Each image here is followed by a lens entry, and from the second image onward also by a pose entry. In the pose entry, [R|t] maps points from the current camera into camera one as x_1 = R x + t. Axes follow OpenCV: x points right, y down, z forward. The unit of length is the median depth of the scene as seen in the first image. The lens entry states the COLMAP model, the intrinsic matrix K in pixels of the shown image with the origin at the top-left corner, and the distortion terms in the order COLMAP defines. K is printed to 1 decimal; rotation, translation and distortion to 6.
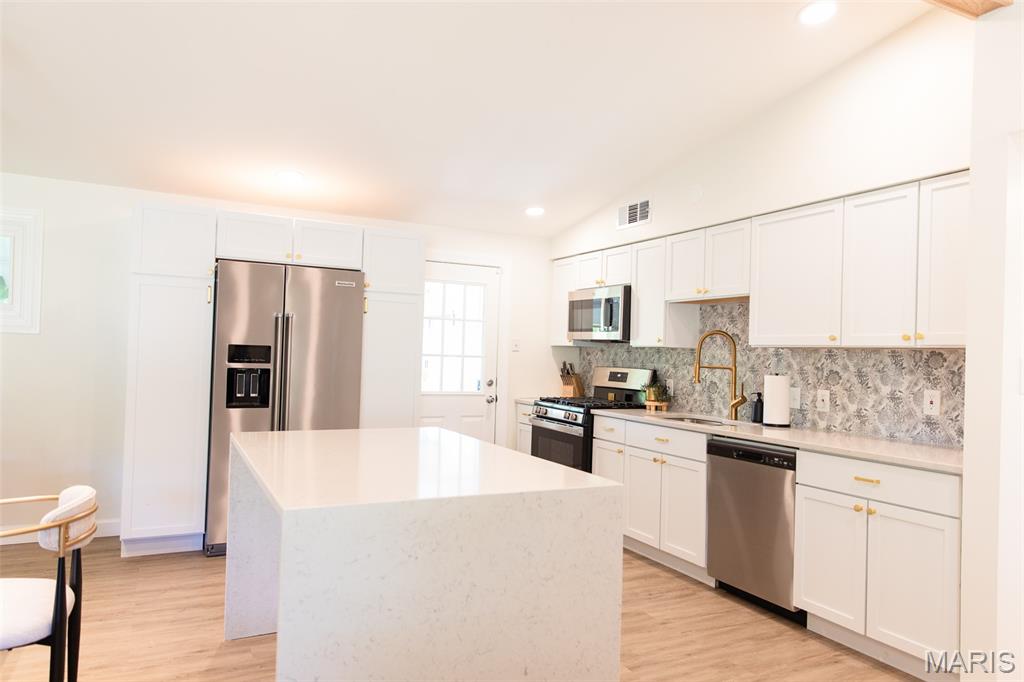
lens RADIAL K [[681.2, 0, 514.3], [0, 681.2, 345.4], [0, 0, 1]] dist [0.007486, -0.001870]
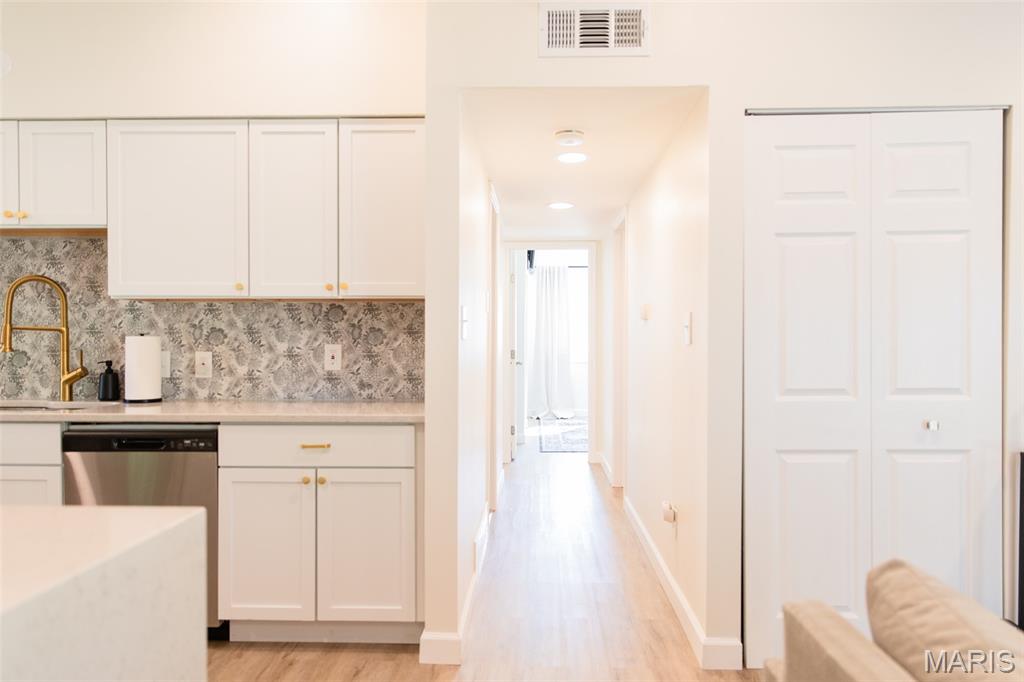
lens RADIAL K [[713.5, 0, 512.7], [0, 713.5, 344.2], [0, 0, 1]] dist [0.010308, 0.001561]
pose [[0.482985, -0.034905, 0.874933, -0.134925], [0.000232, 0.999210, 0.039734, 0.023668], [-0.875629, -0.018988, 0.482612, 0.275669]]
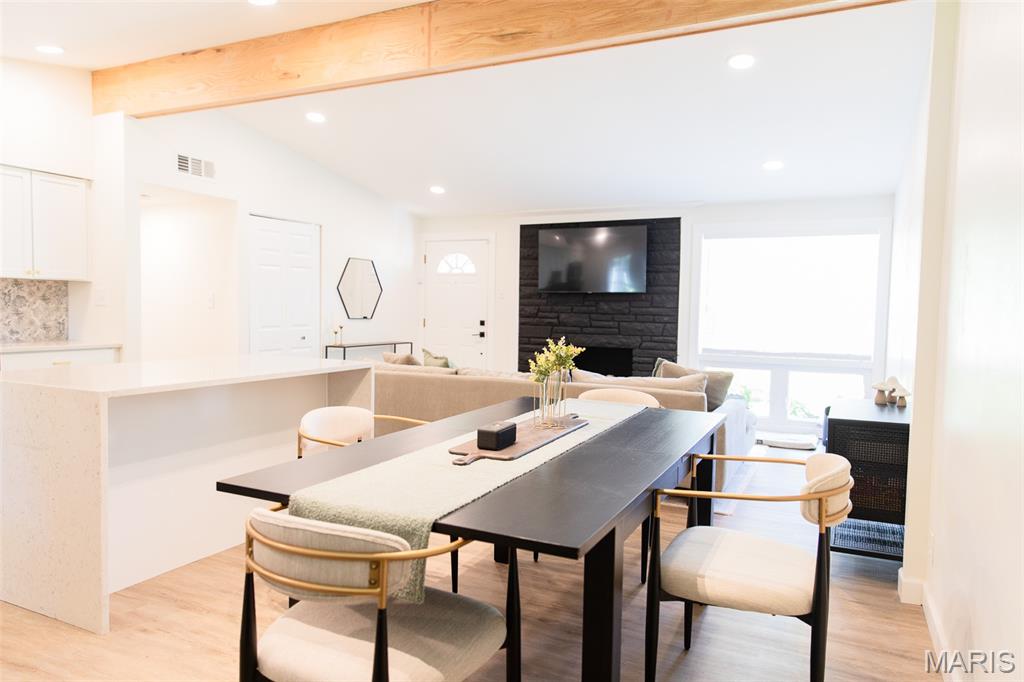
lens RADIAL K [[681.2, 0, 514.3], [0, 681.2, 345.4], [0, 0, 1]] dist [0.007486, -0.001870]
pose [[-0.604660, -0.087863, 0.791623, -1.155528], [-0.049844, 0.996123, 0.072489, -0.011833], [-0.794923, 0.004374, -0.606695, 0.933522]]
